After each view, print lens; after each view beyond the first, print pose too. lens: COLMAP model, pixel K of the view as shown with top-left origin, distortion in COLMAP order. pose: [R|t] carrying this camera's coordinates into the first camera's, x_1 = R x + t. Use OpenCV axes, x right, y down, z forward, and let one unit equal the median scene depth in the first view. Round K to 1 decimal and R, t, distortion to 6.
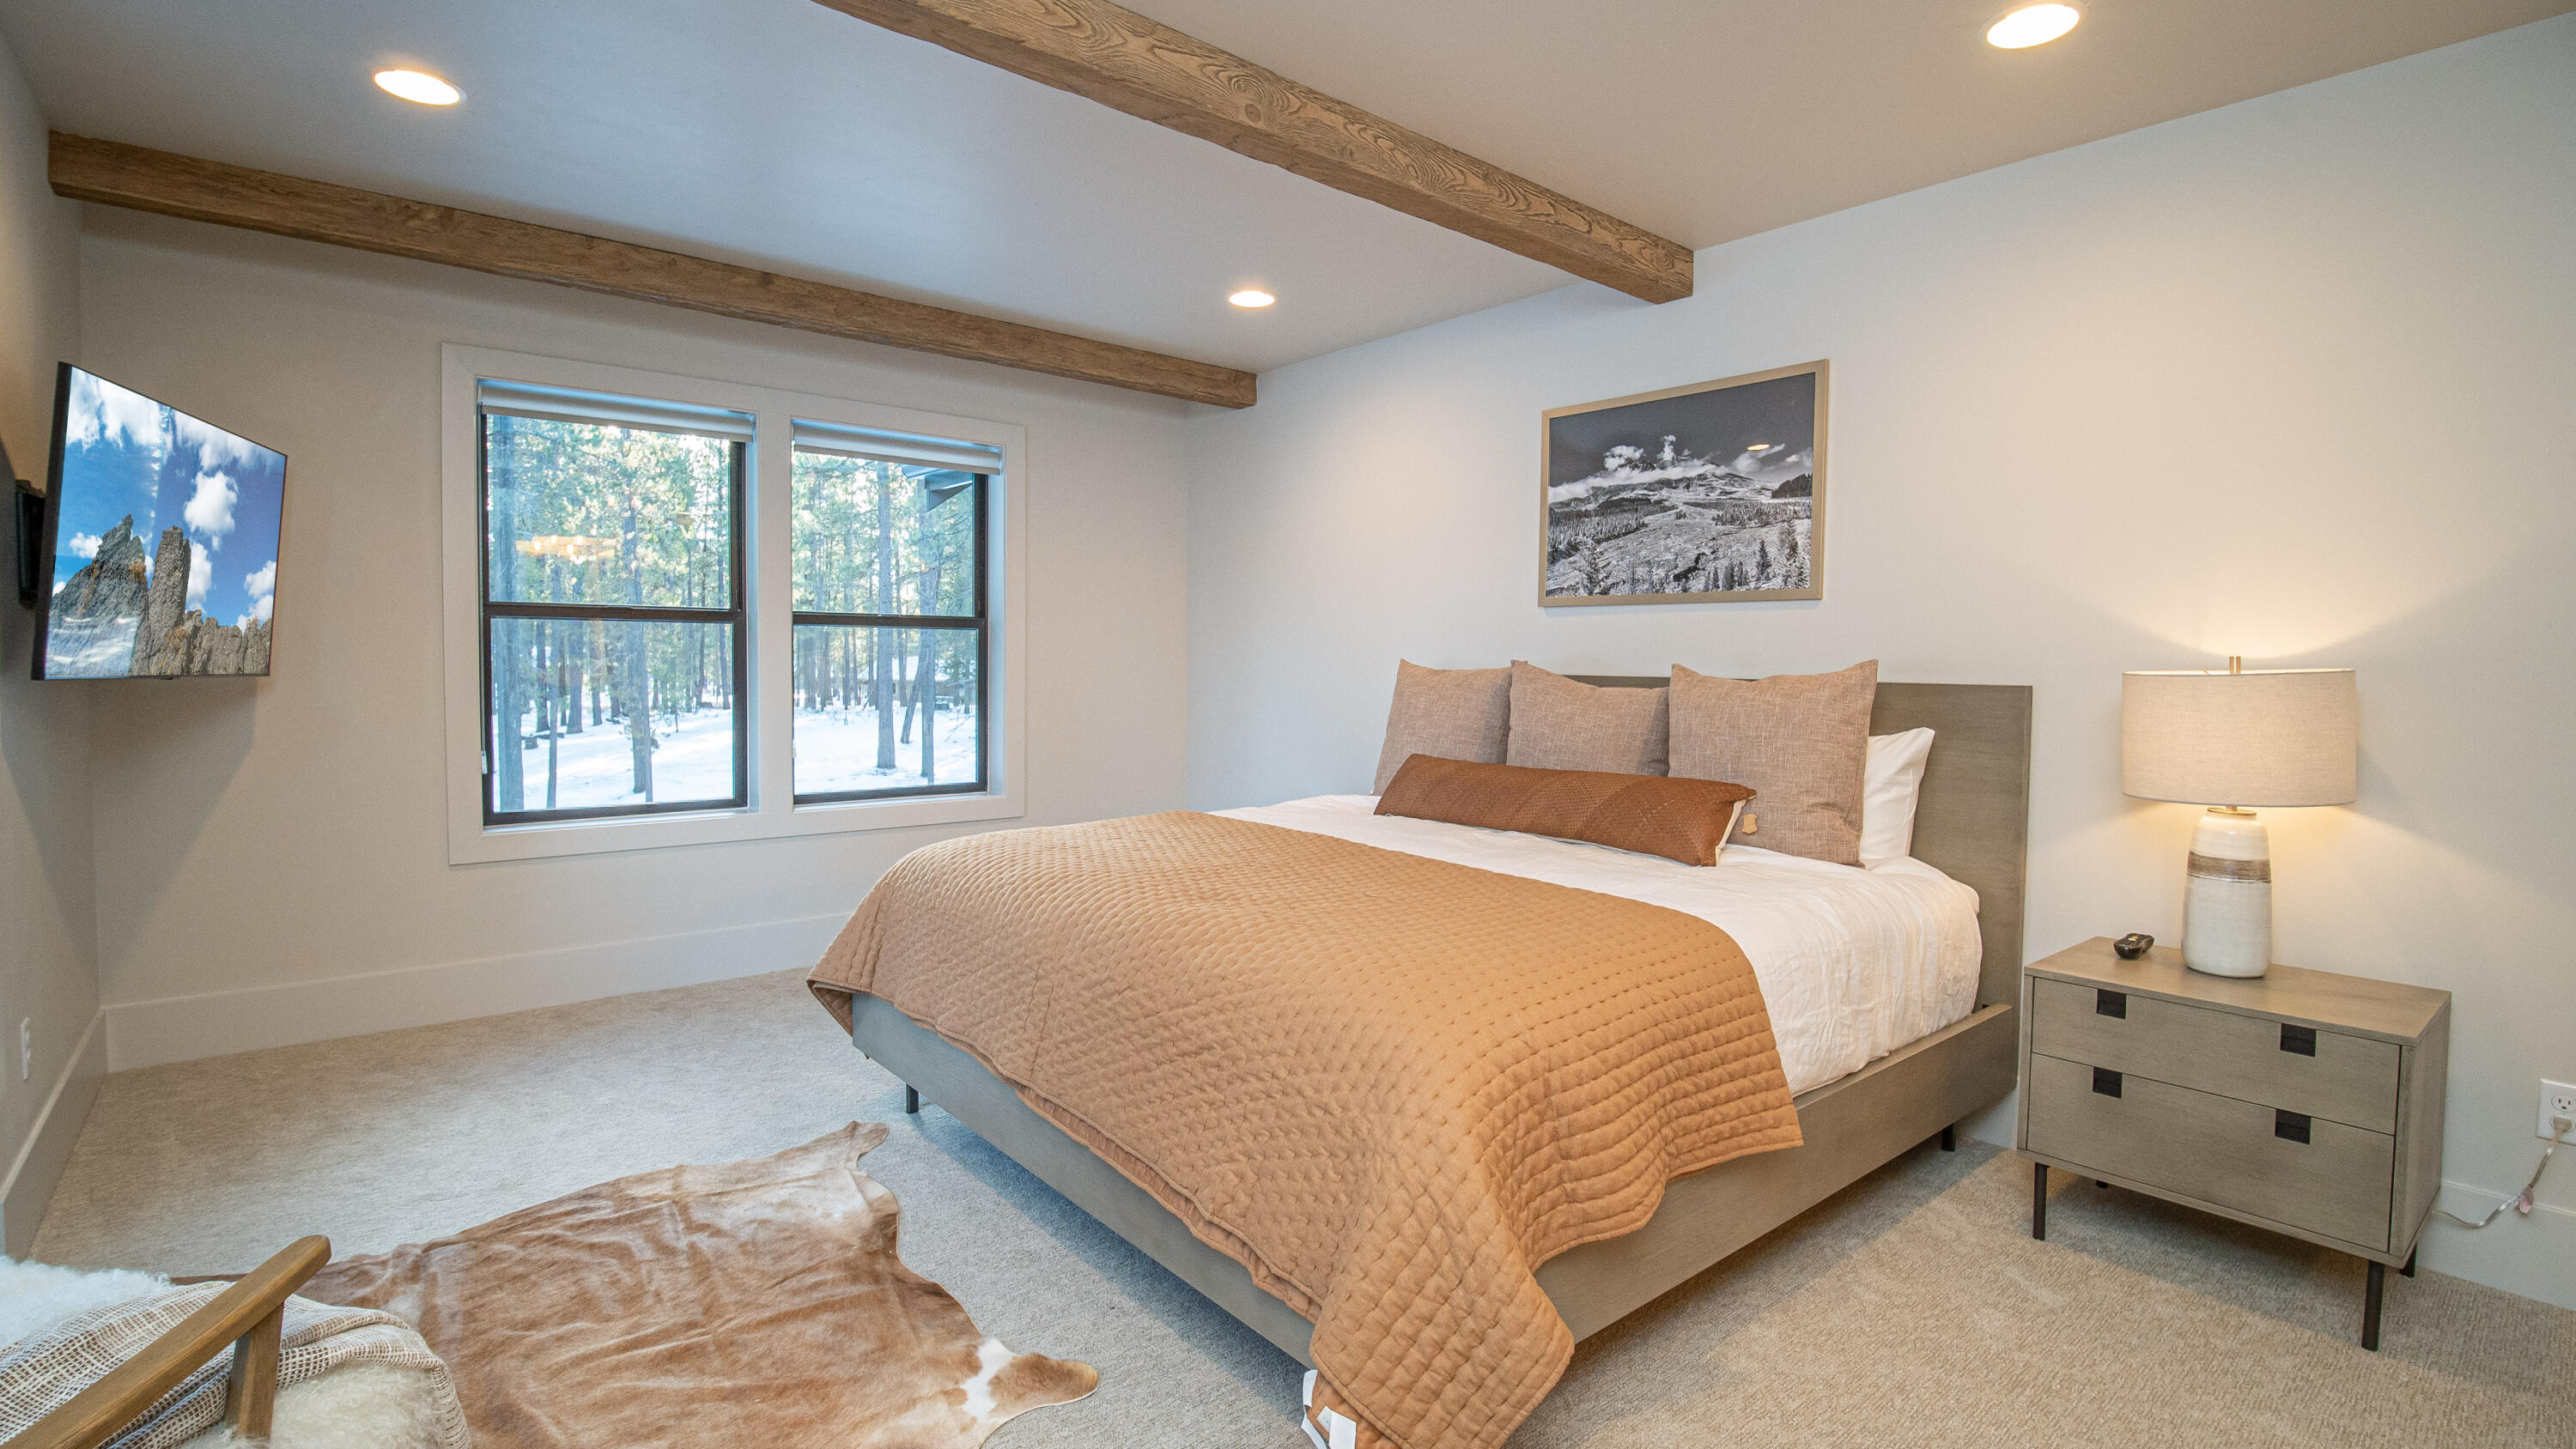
lens RADIAL K [[1171.4, 0, 1299.4], [0, 1171.4, 716.4], [0, 0, 1]] dist [-0.013081, -0.000730]
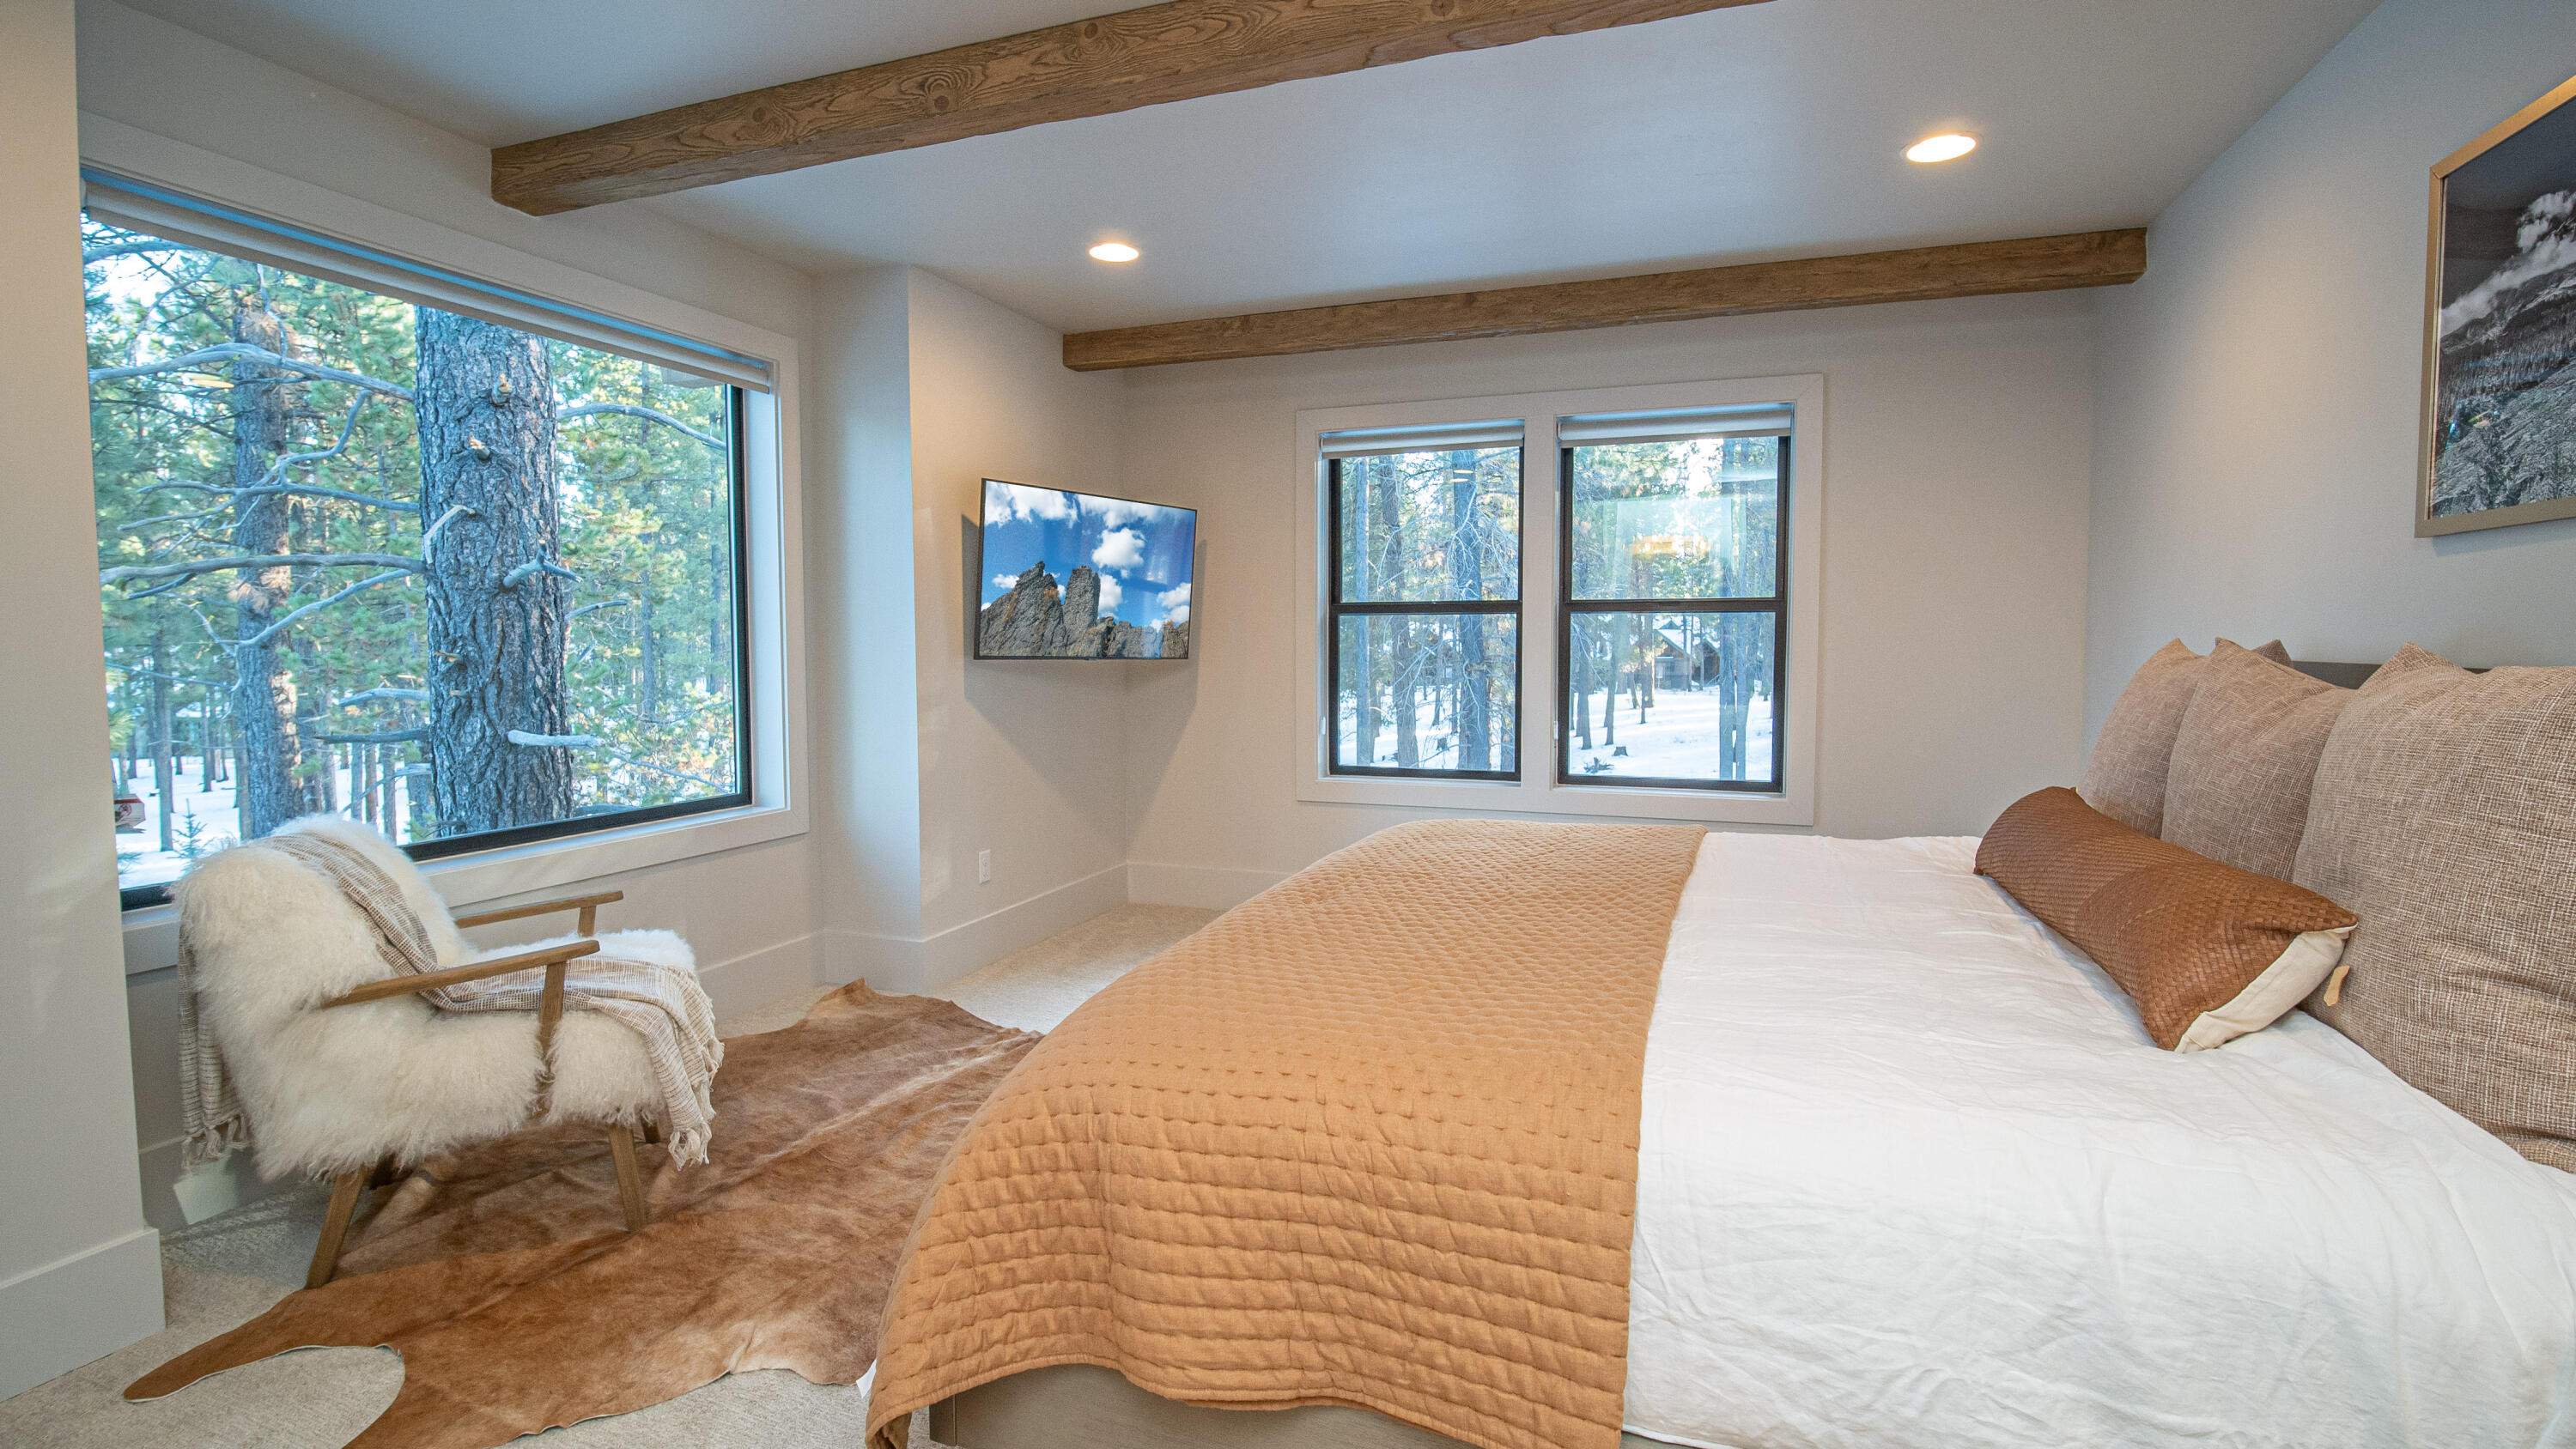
lens RADIAL K [[1171.4, 0, 1287.5], [0, 1171.4, 723.4], [0, 0, 1]] dist [-0.013081, -0.000730]
pose [[0.498008, 0.050400, -0.865707, 0.528207], [-0.037616, 0.998625, 0.036499, -0.012515], [0.866356, 0.014388, 0.499219, 0.379658]]
